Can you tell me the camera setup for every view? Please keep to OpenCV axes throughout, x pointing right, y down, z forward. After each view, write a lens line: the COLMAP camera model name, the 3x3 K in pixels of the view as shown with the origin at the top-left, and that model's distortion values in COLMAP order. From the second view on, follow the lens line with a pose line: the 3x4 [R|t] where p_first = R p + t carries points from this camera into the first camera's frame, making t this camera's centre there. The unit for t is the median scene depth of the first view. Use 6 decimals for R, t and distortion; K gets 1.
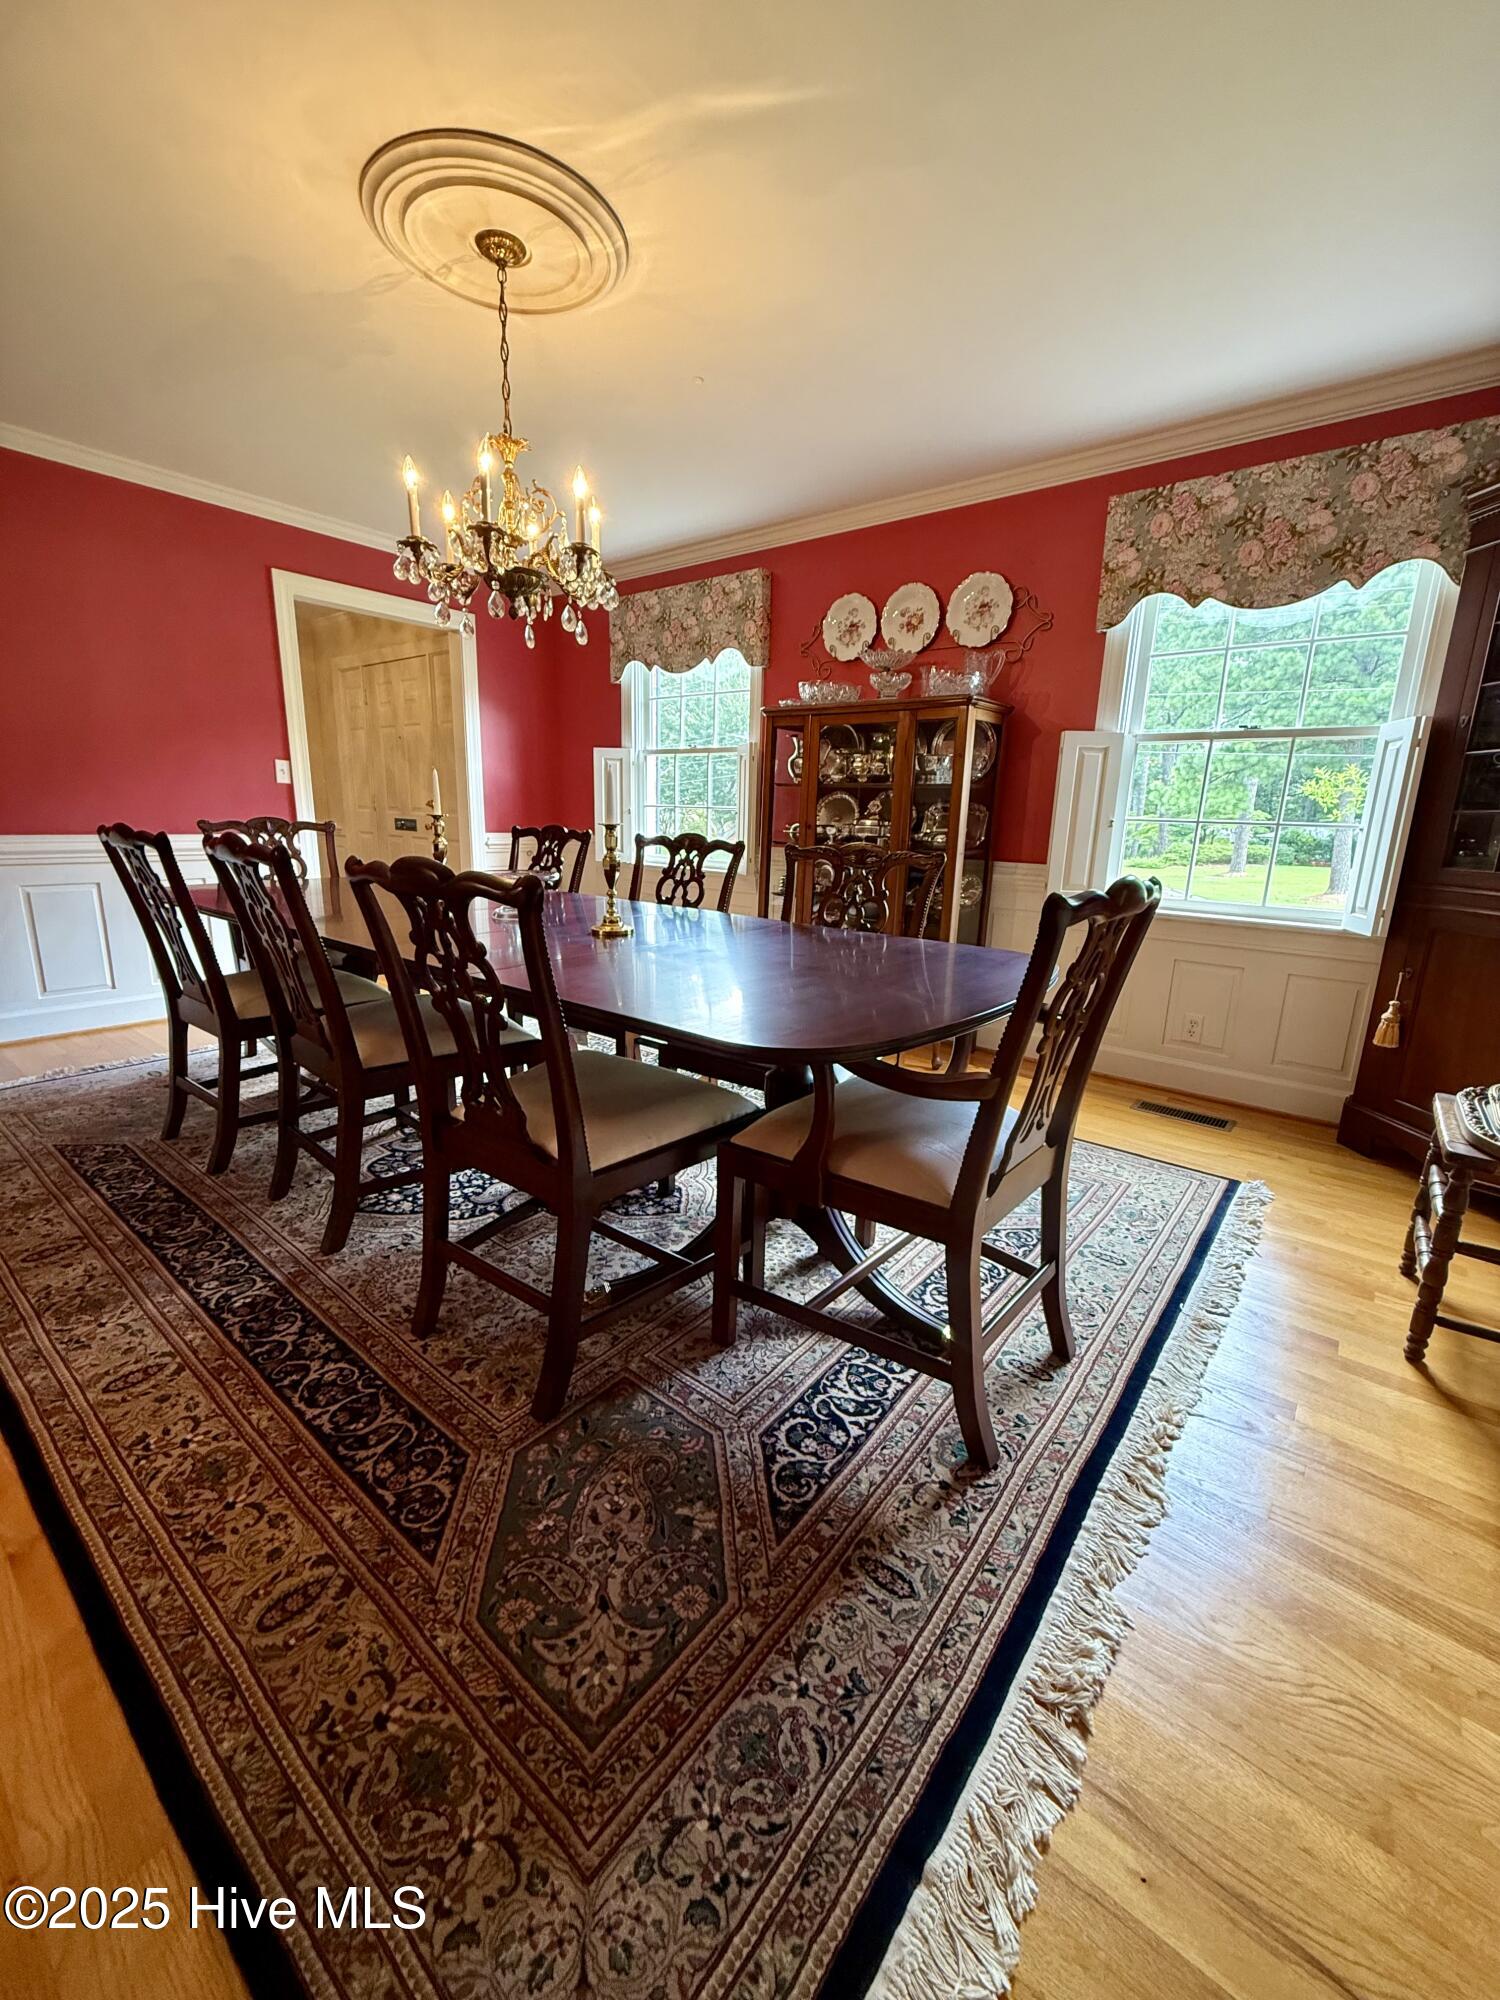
lens RADIAL K [[792.8, 0, 753.3], [0, 792.8, 997.7], [0, 0, 1]] dist [0.000389, -0.000168]
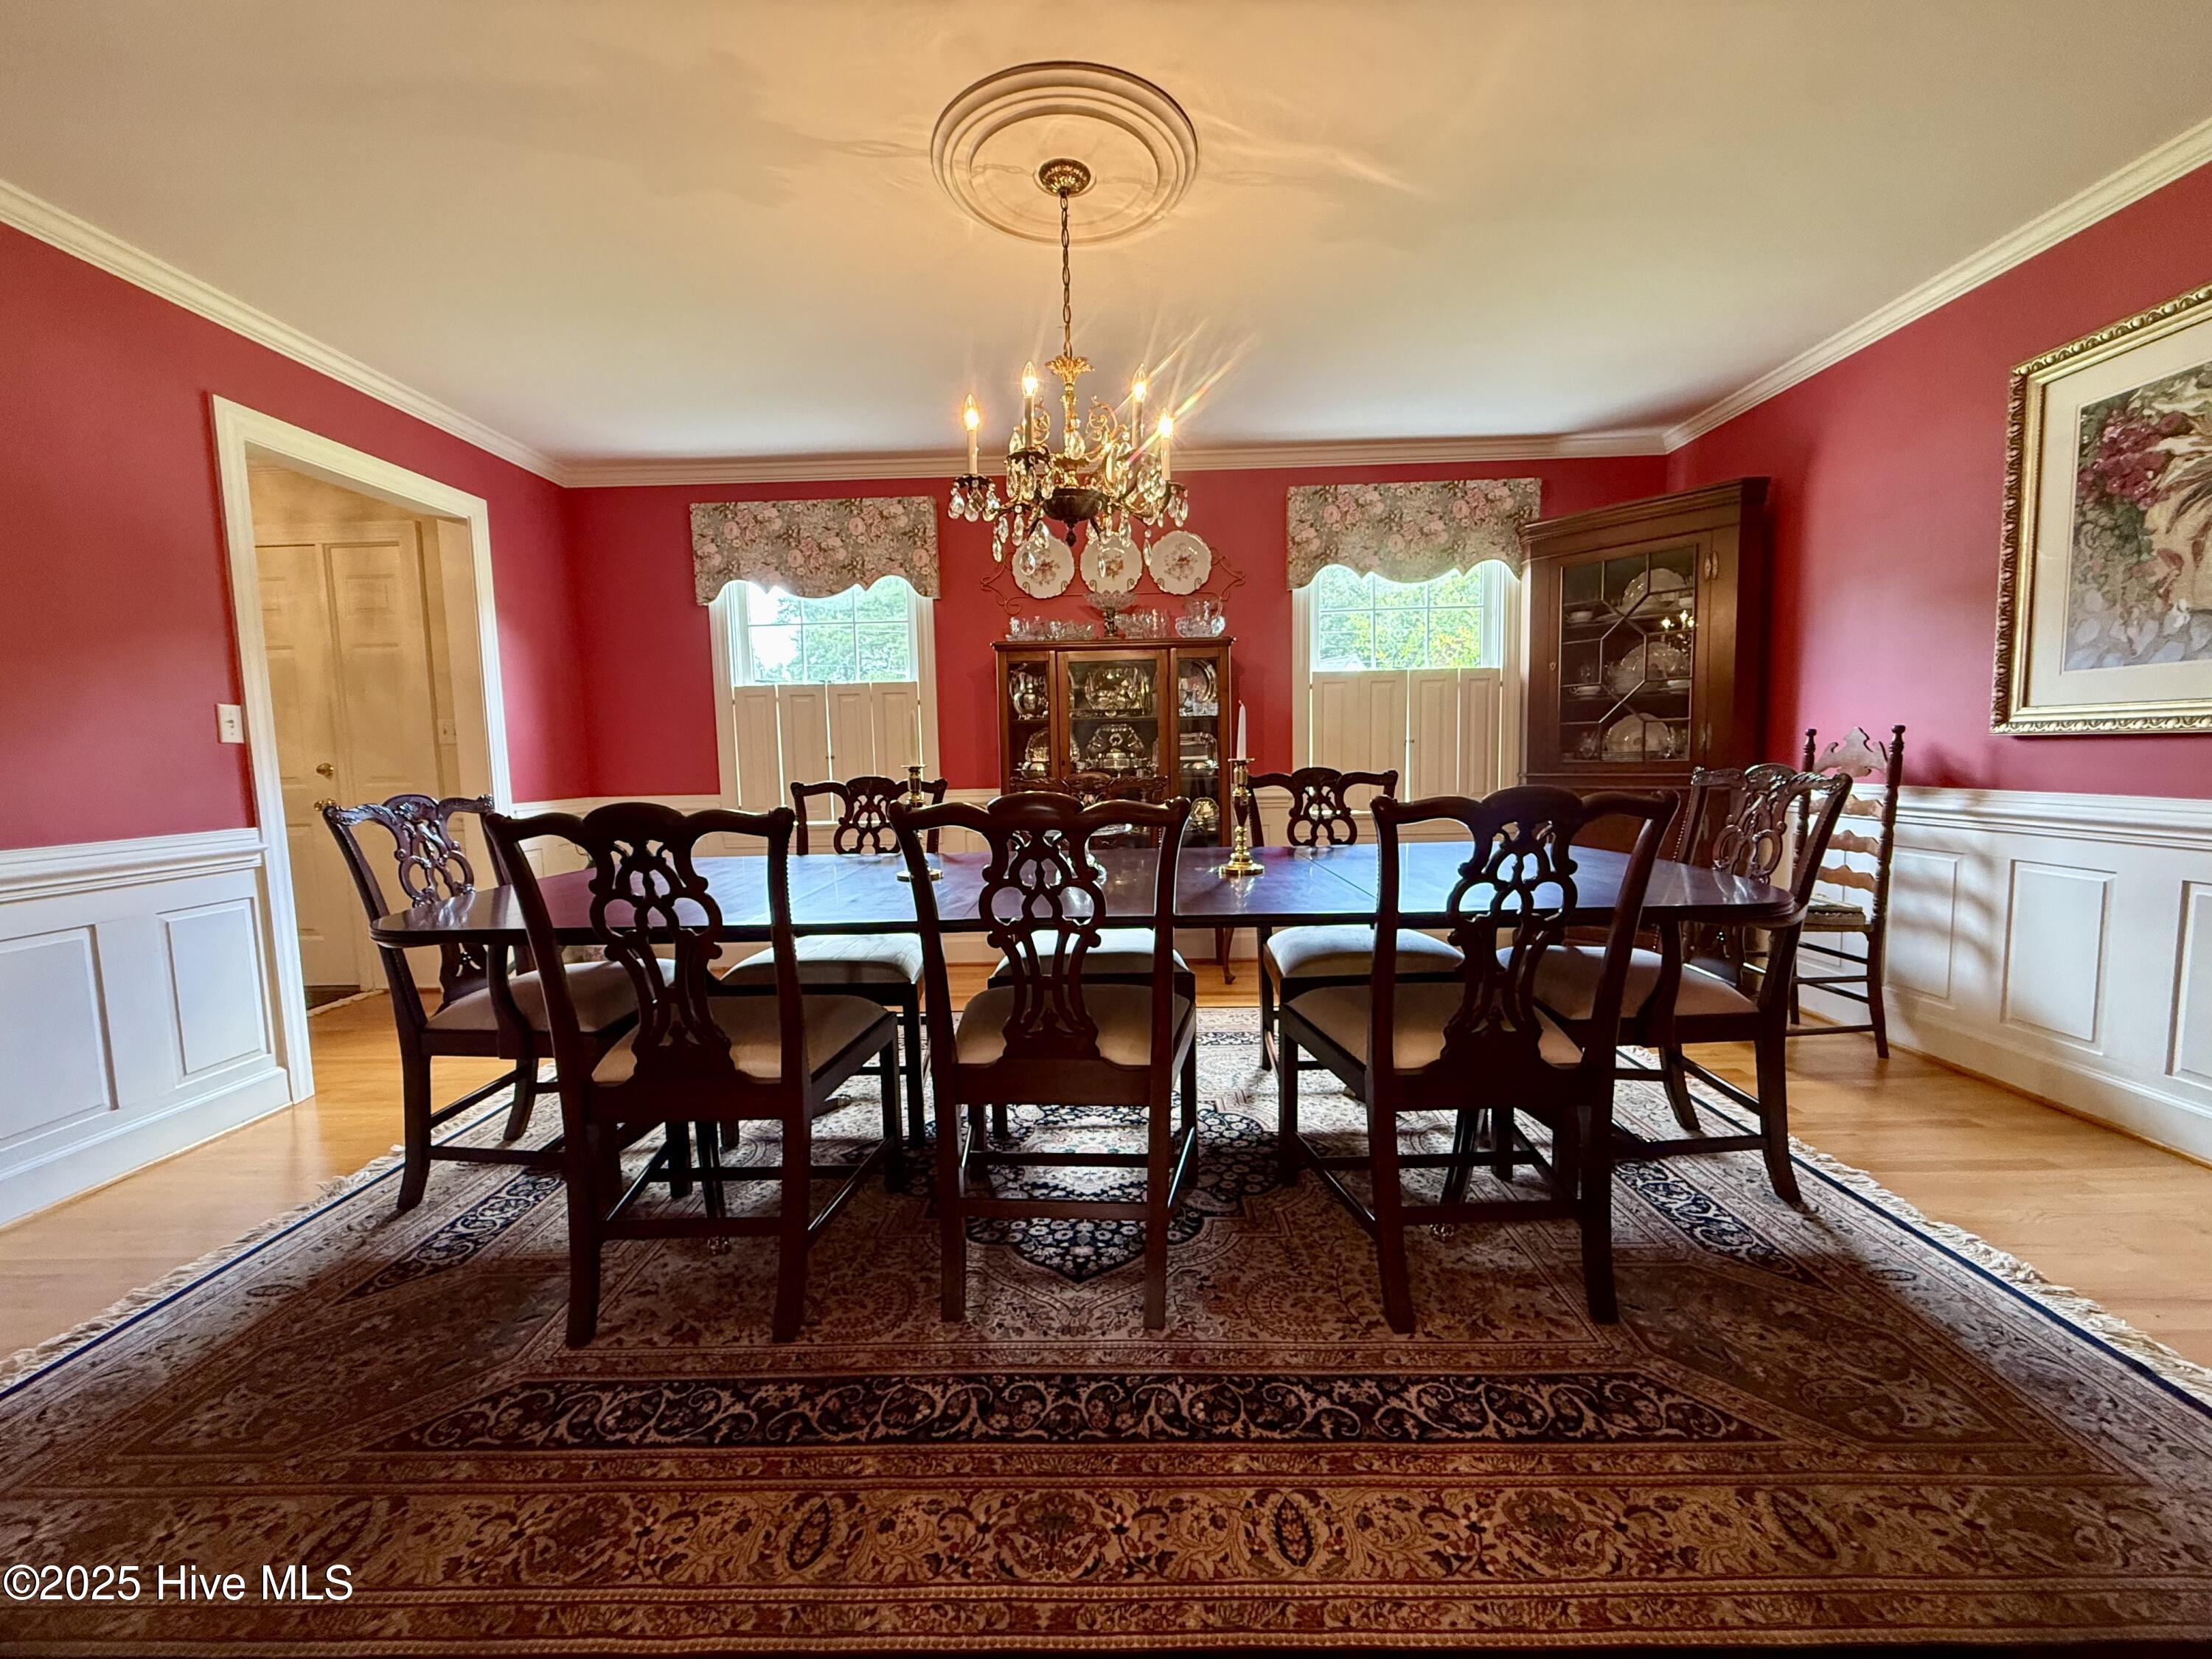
lens RADIAL K [[876.9, 0, 1106.4], [0, 876.9, 828.9], [0, 0, 1]] dist [0.000389, -0.000168]
pose [[0.790572, -0.101080, 0.603969, -0.657092], [0.184645, 0.979727, -0.077726, -0.056501], [-0.583868, 0.172967, 0.793209, 0.177194]]
